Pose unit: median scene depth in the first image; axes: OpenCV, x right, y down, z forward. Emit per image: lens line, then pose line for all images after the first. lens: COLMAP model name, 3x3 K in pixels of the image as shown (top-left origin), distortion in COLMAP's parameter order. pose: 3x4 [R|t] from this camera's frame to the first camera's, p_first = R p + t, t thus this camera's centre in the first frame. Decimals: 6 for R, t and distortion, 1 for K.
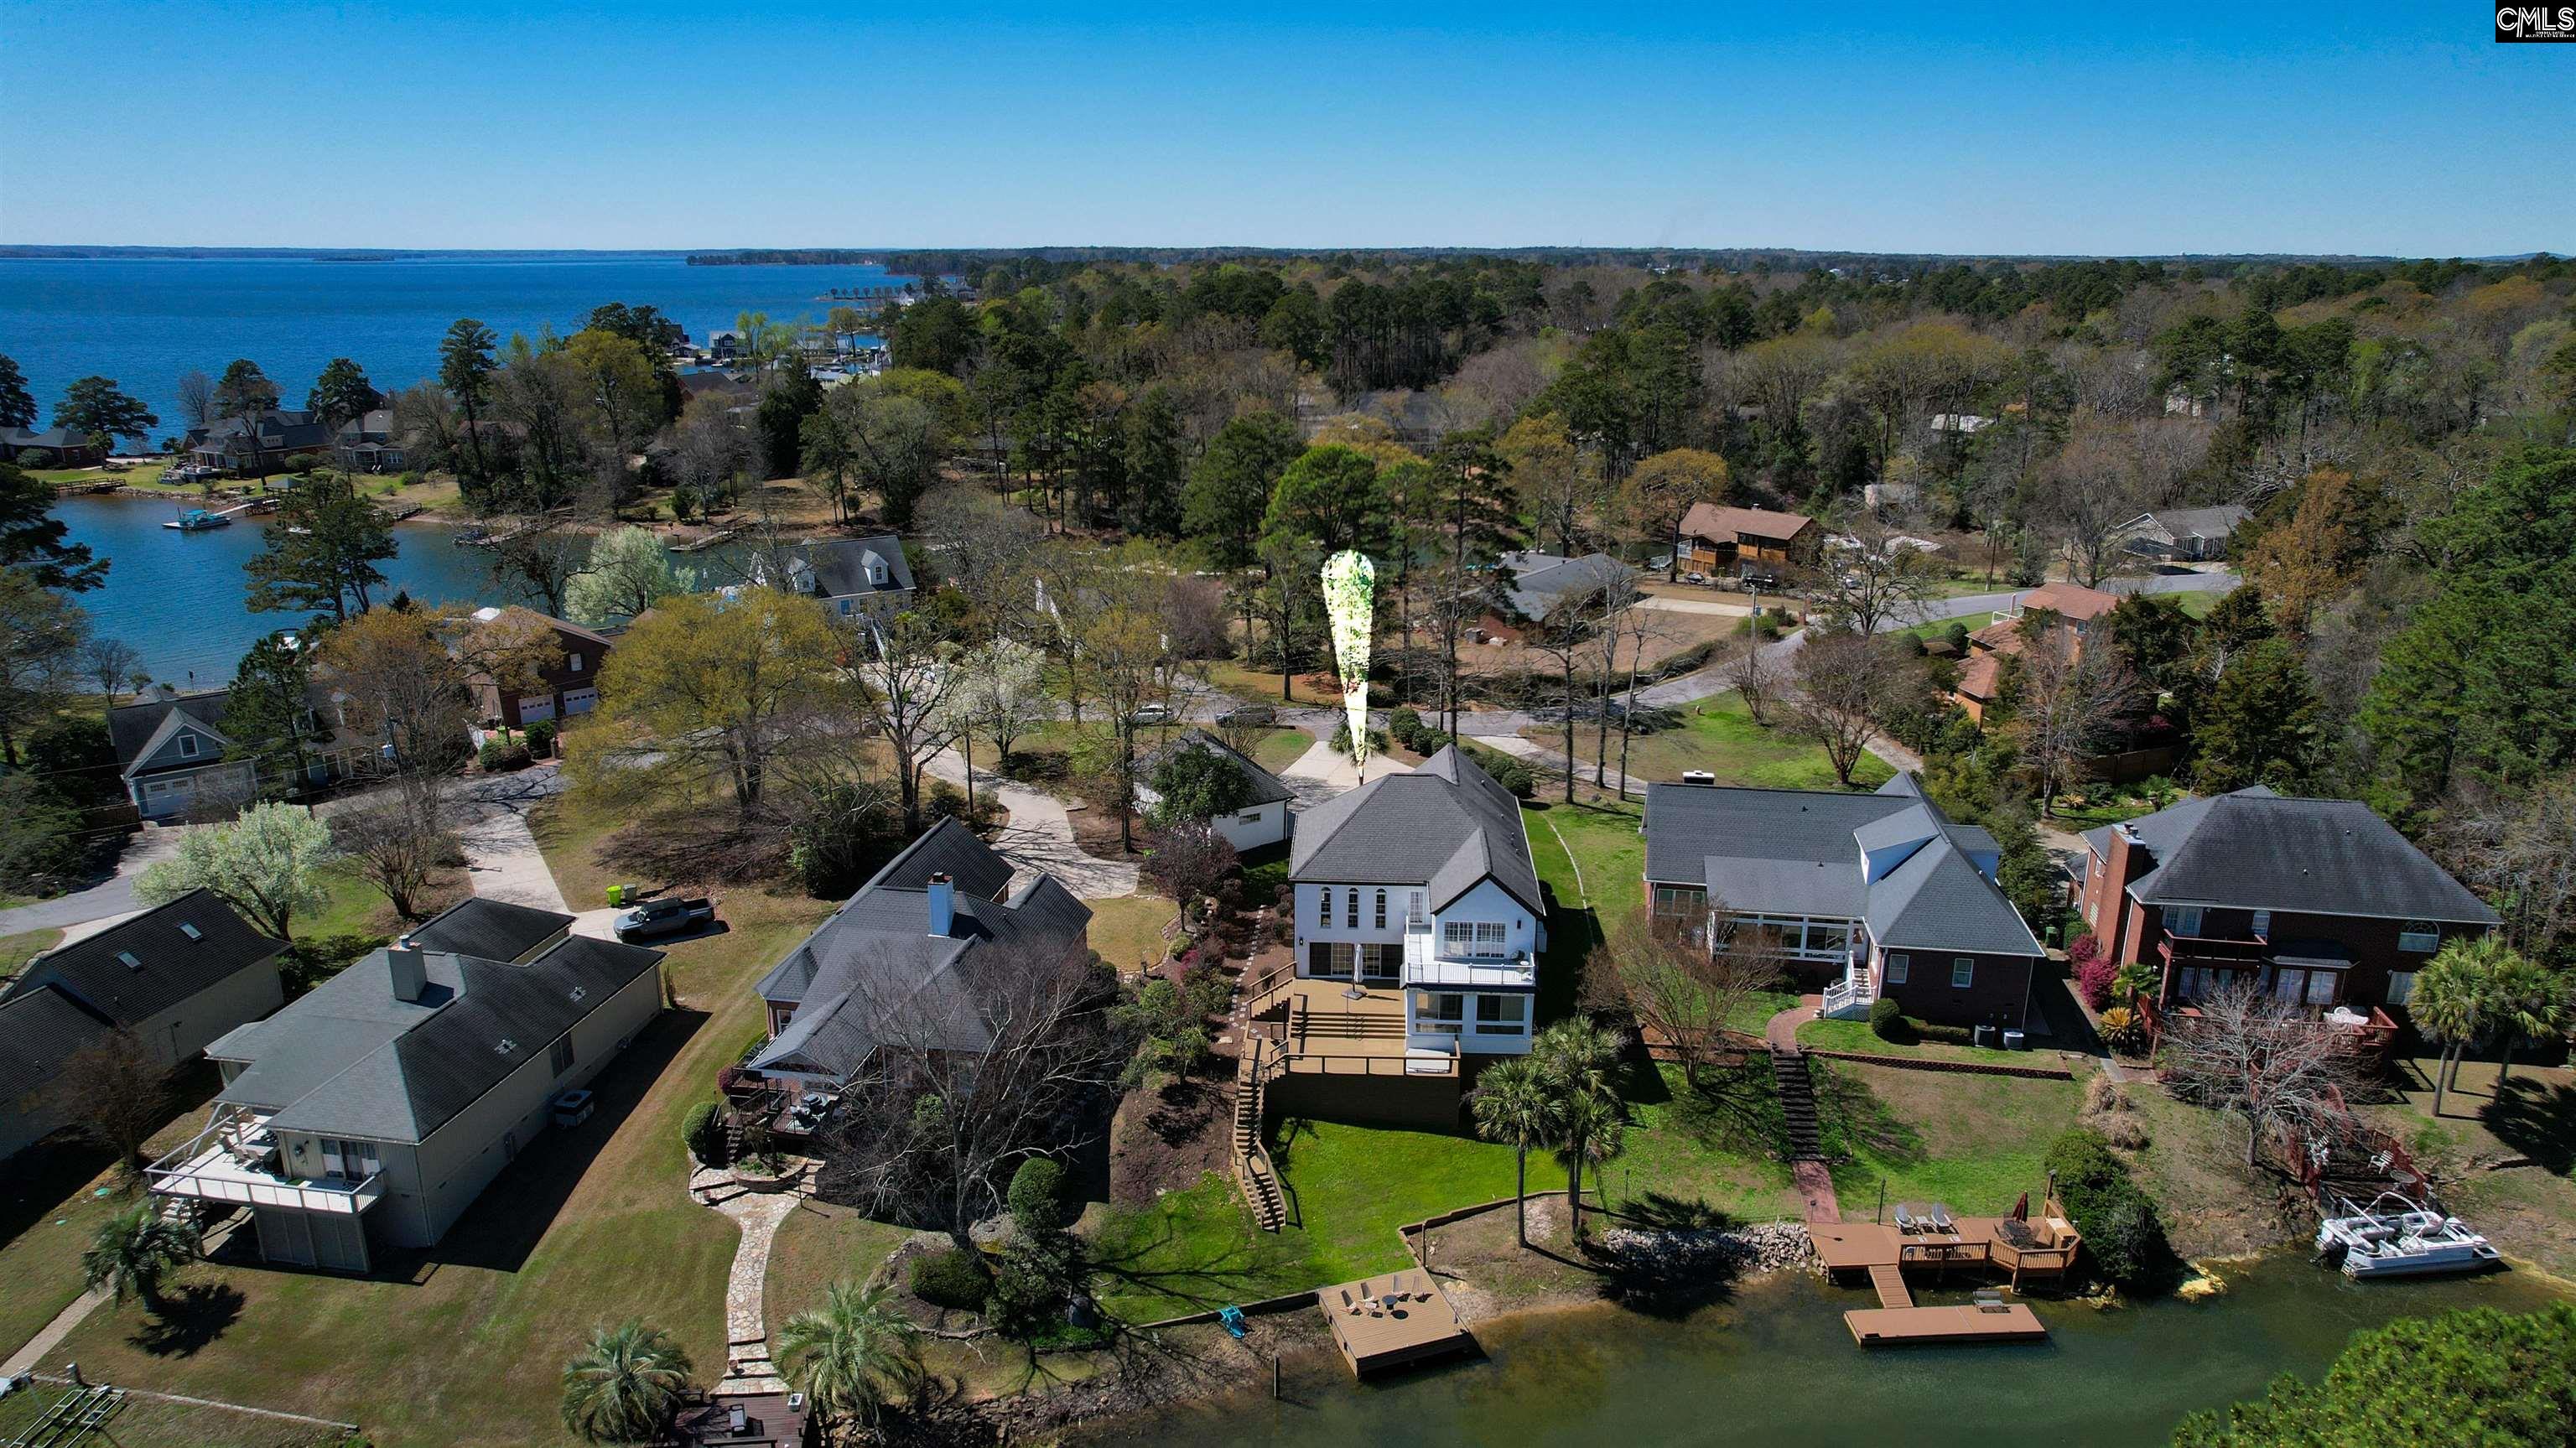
lens RADIAL K [[1645.5, 0, 1306.7], [0, 1645.5, 717.7], [0, 0, 1]] dist [-0.076299, 0.066628]
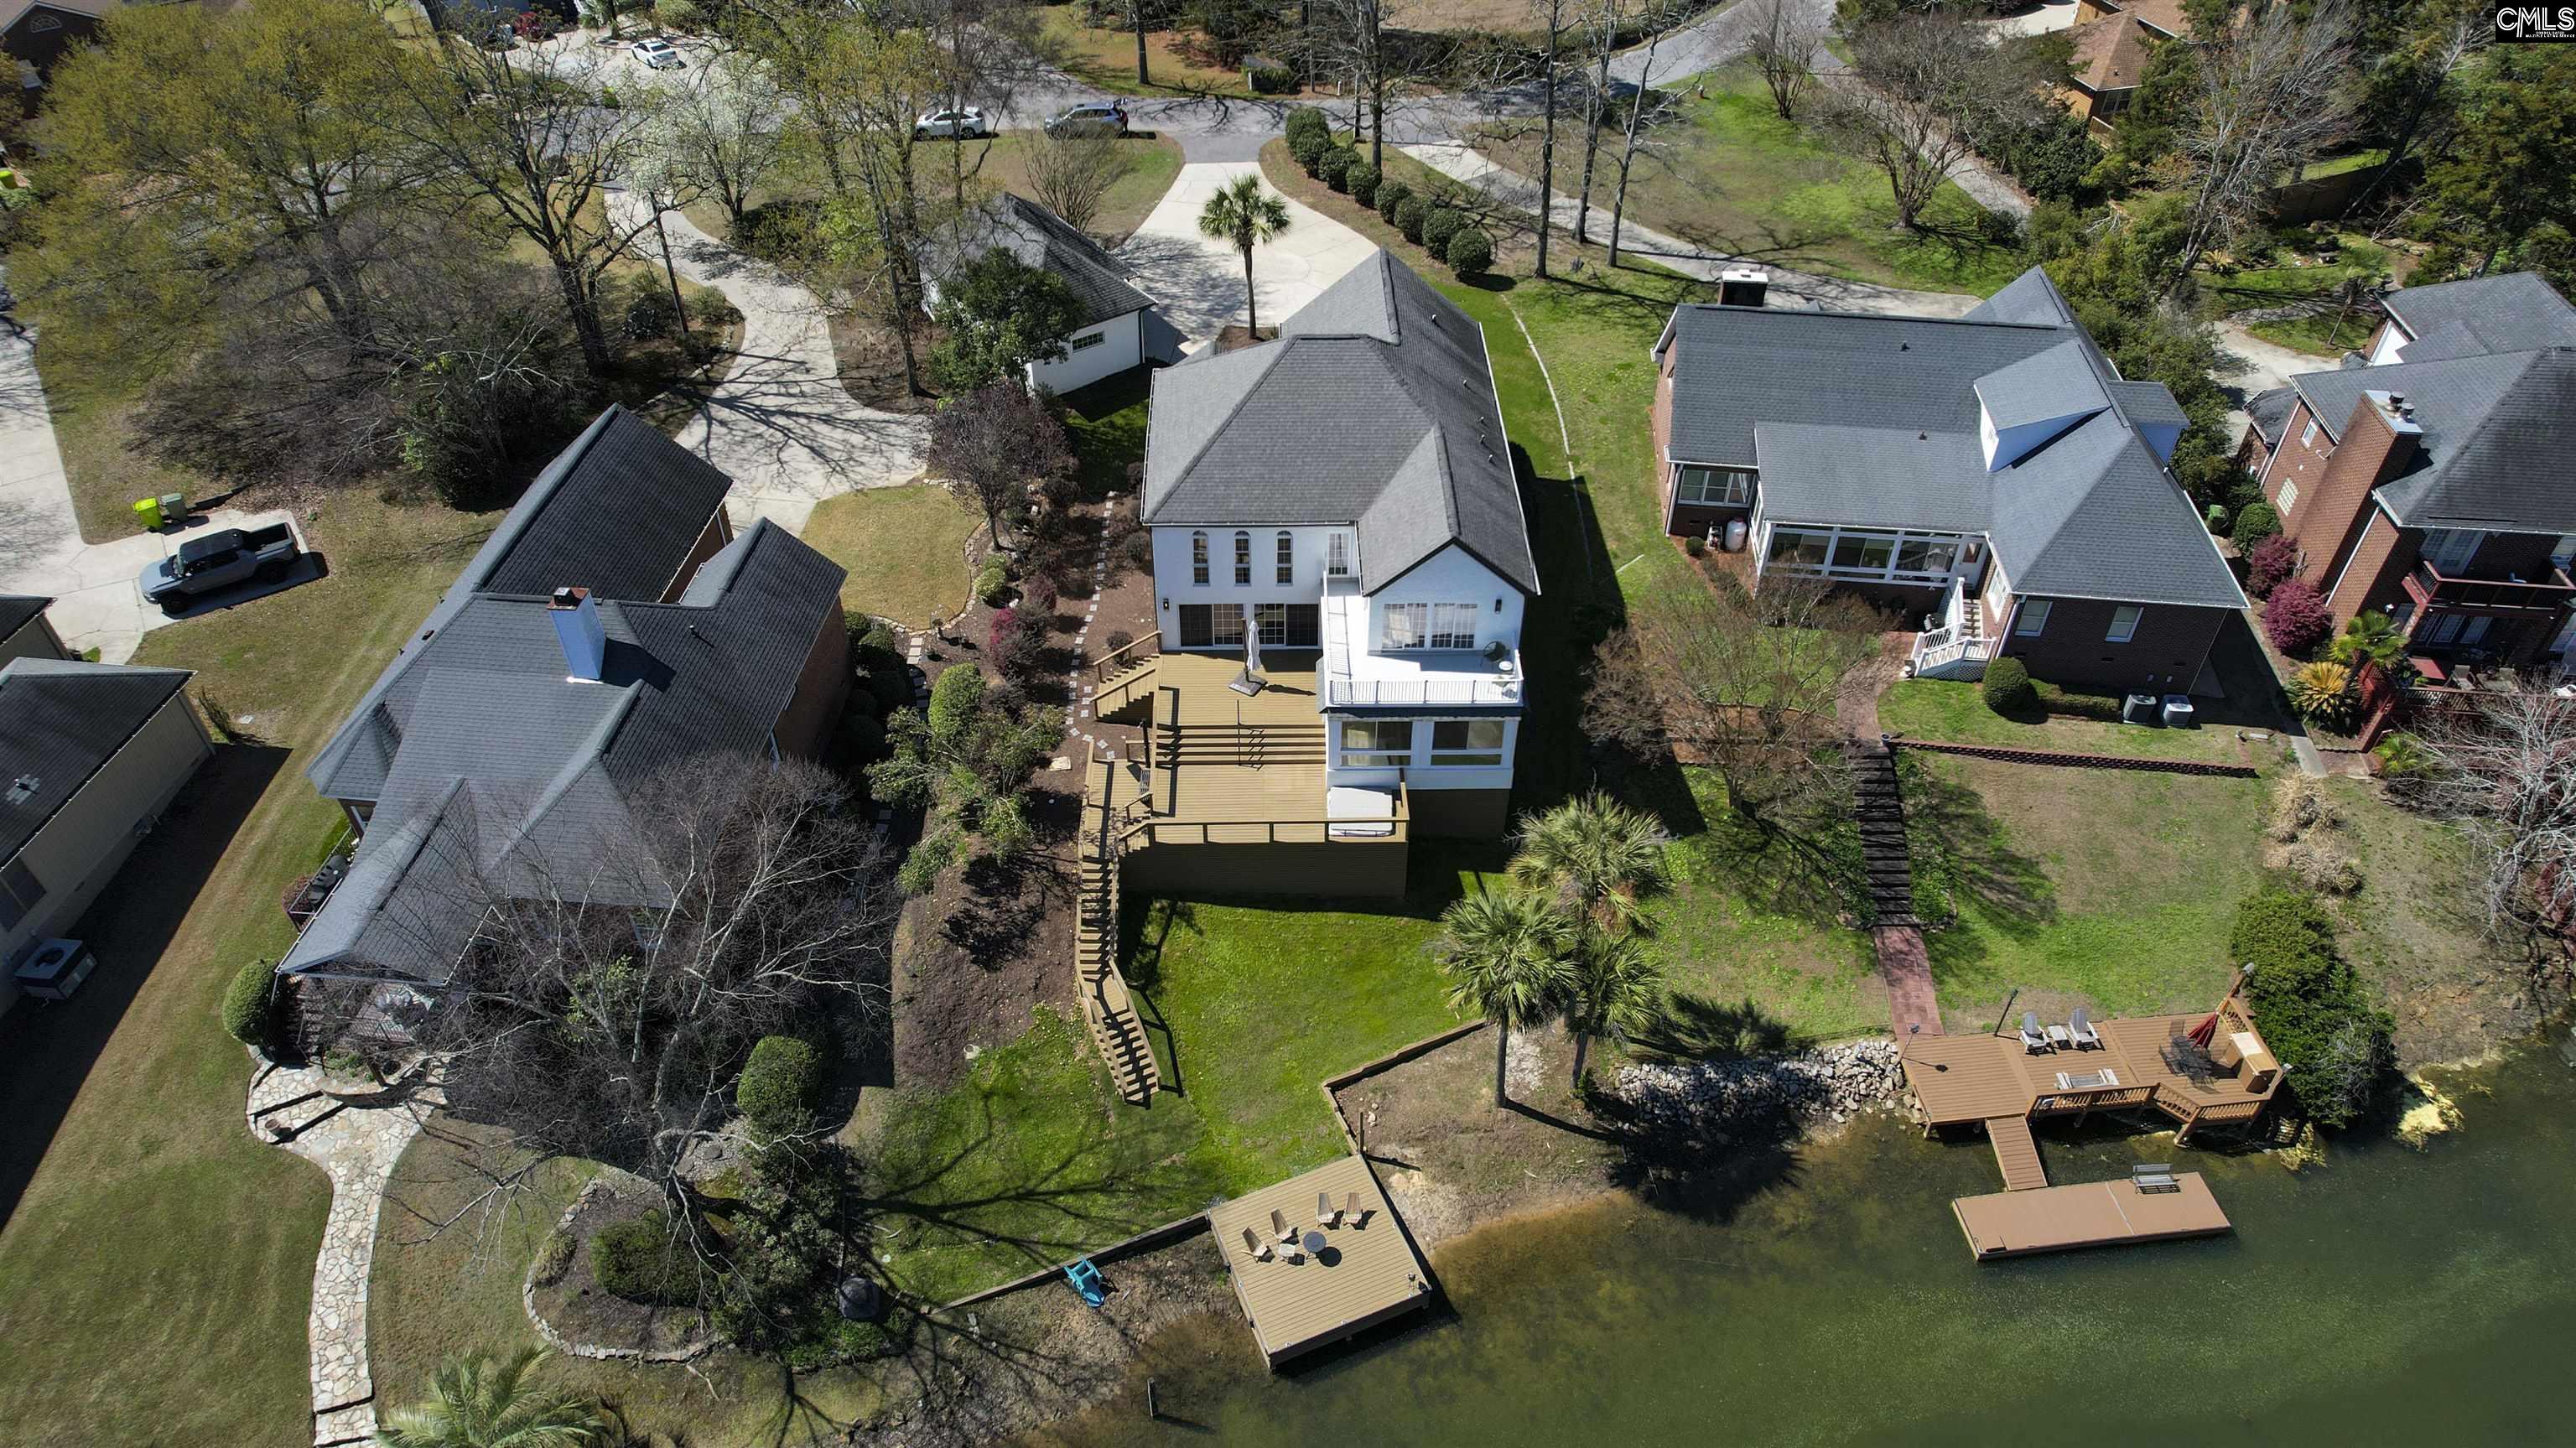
lens RADIAL K [[1645.5, 0, 1306.7], [0, 1645.5, 717.7], [0, 0, 1]] dist [-0.076299, 0.066628]
pose [[0.997667, -0.040917, 0.054646, 0.016067], [0.013784, 0.904727, 0.425769, -0.110655], [-0.066860, -0.424023, 0.903180, 0.395590]]
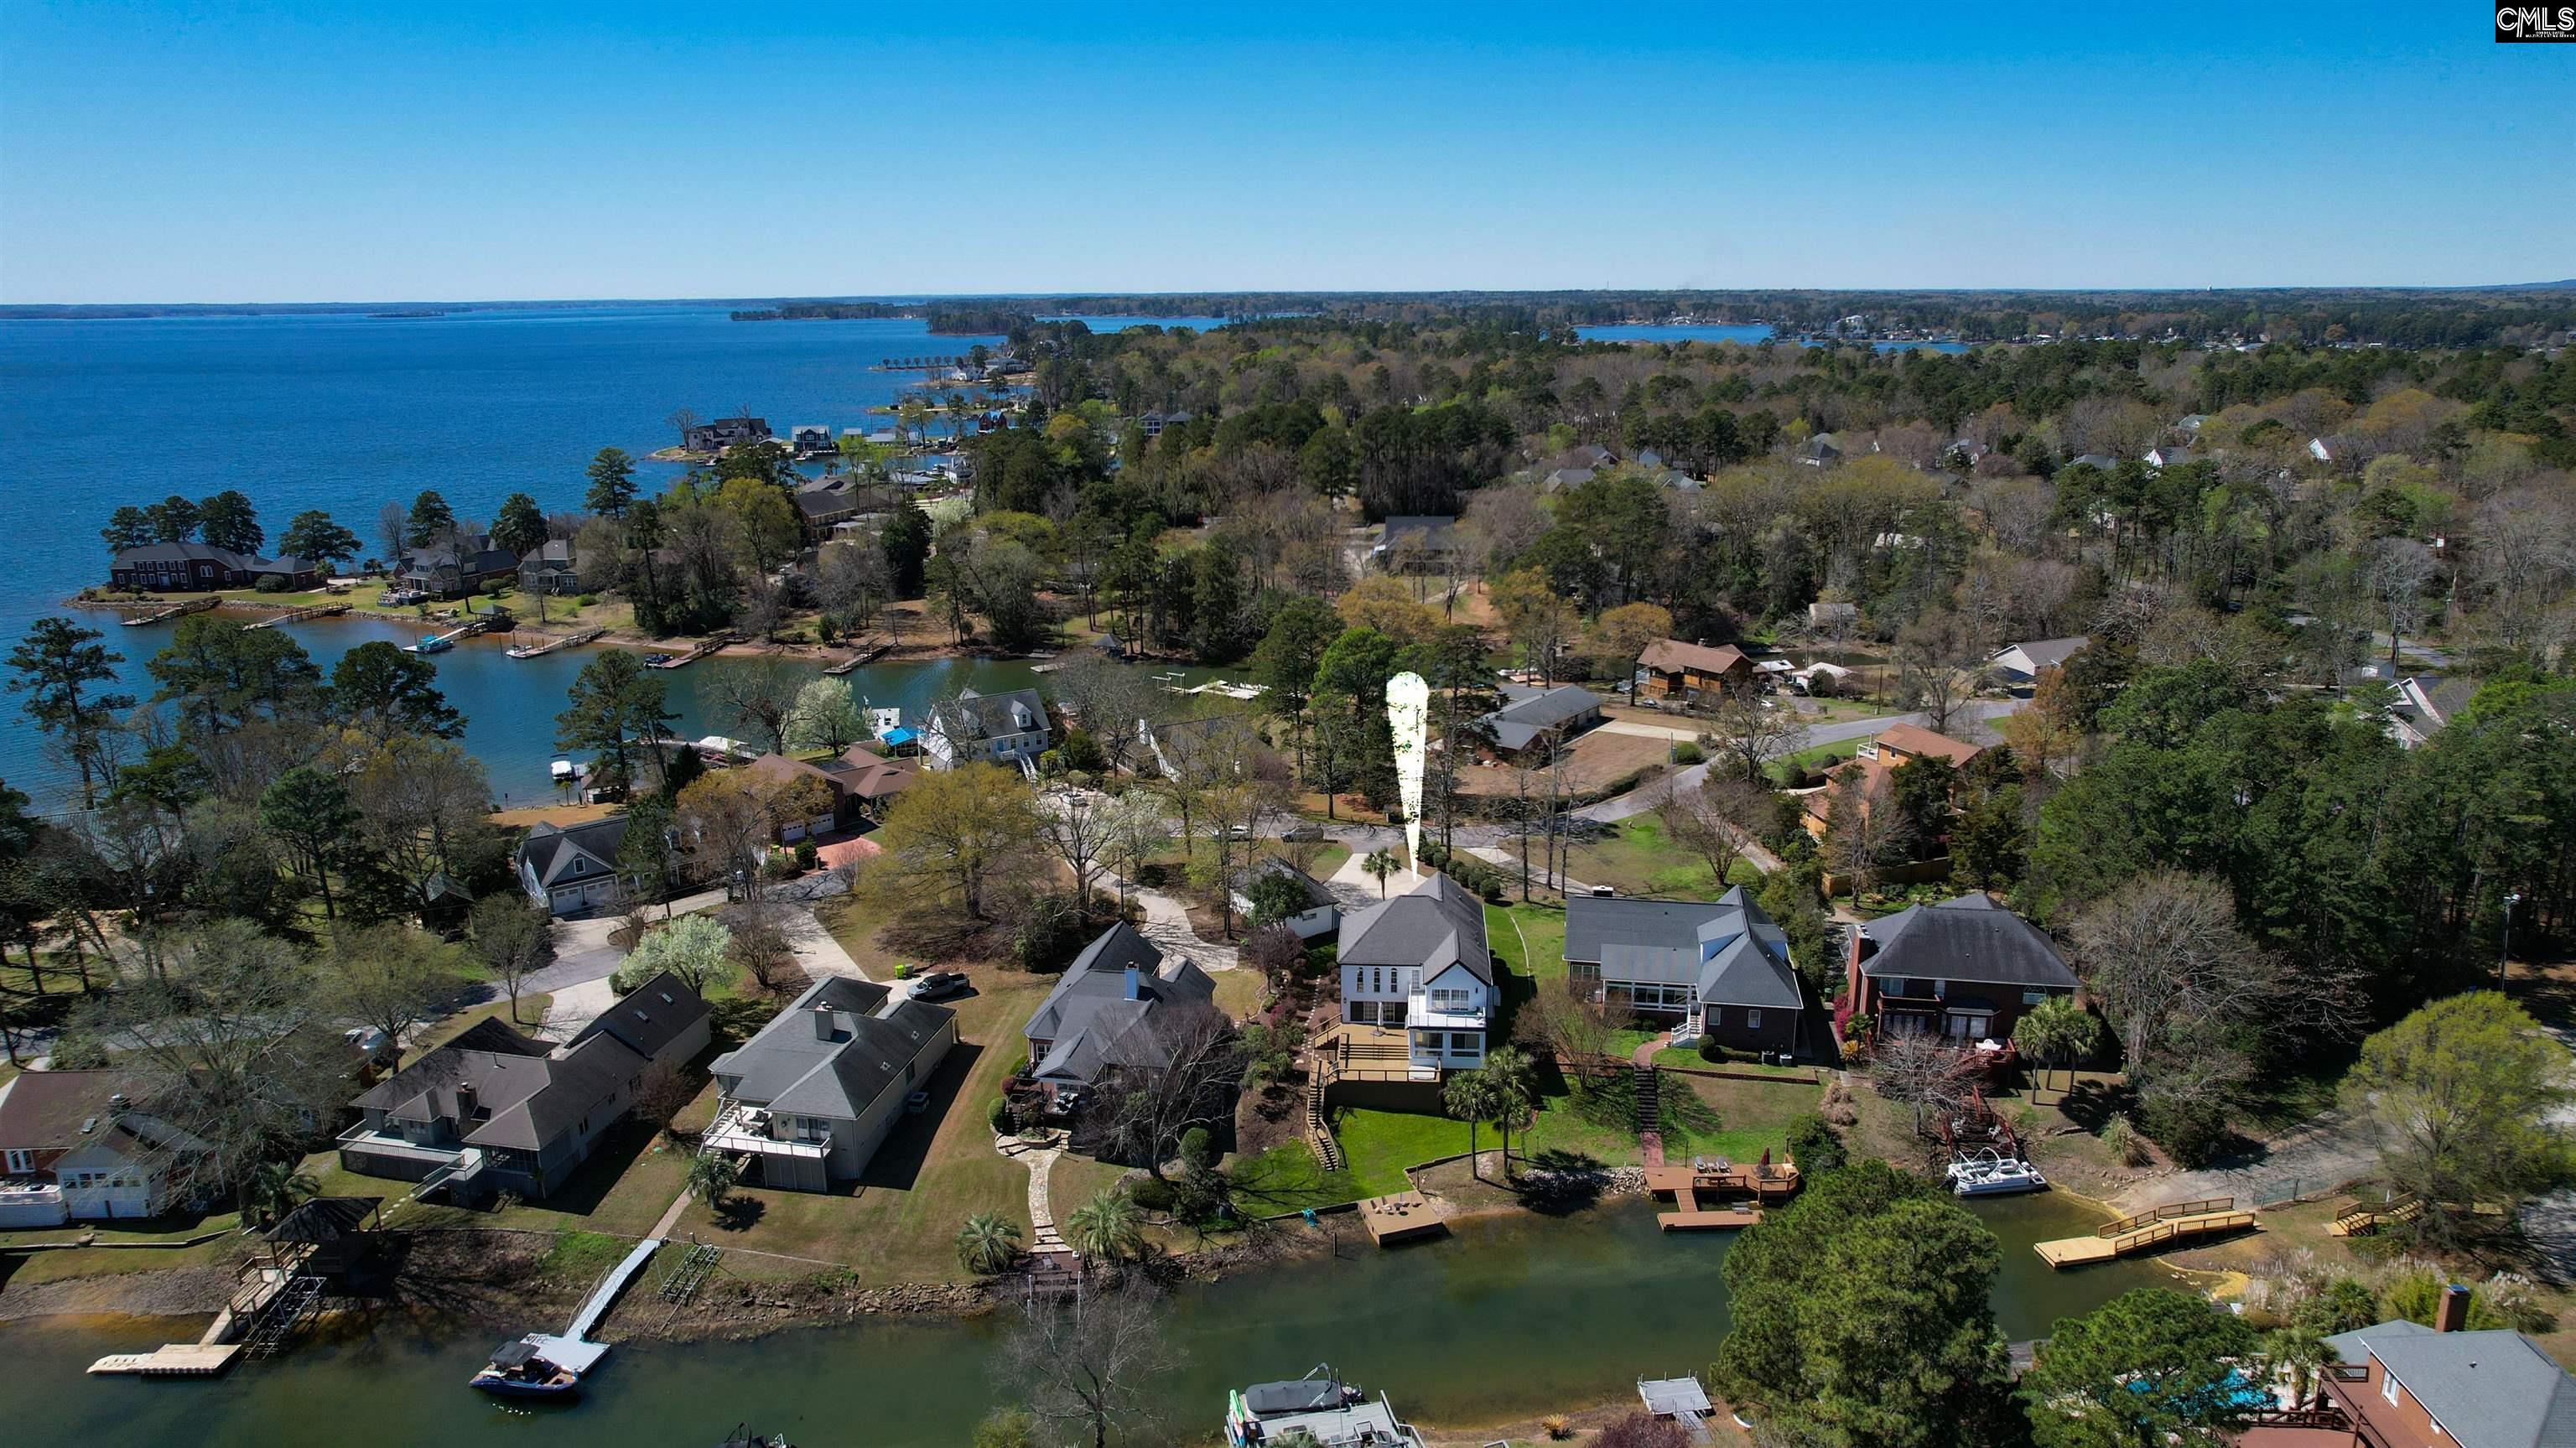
lens RADIAL K [[1645.5, 0, 1306.7], [0, 1645.5, 717.7], [0, 0, 1]] dist [-0.076299, 0.066628]
pose [[0.999775, -0.007292, -0.019911, -0.007581], [0.006838, 0.999717, -0.022803, -0.112480], [0.020072, 0.022662, 0.999542, -0.664727]]
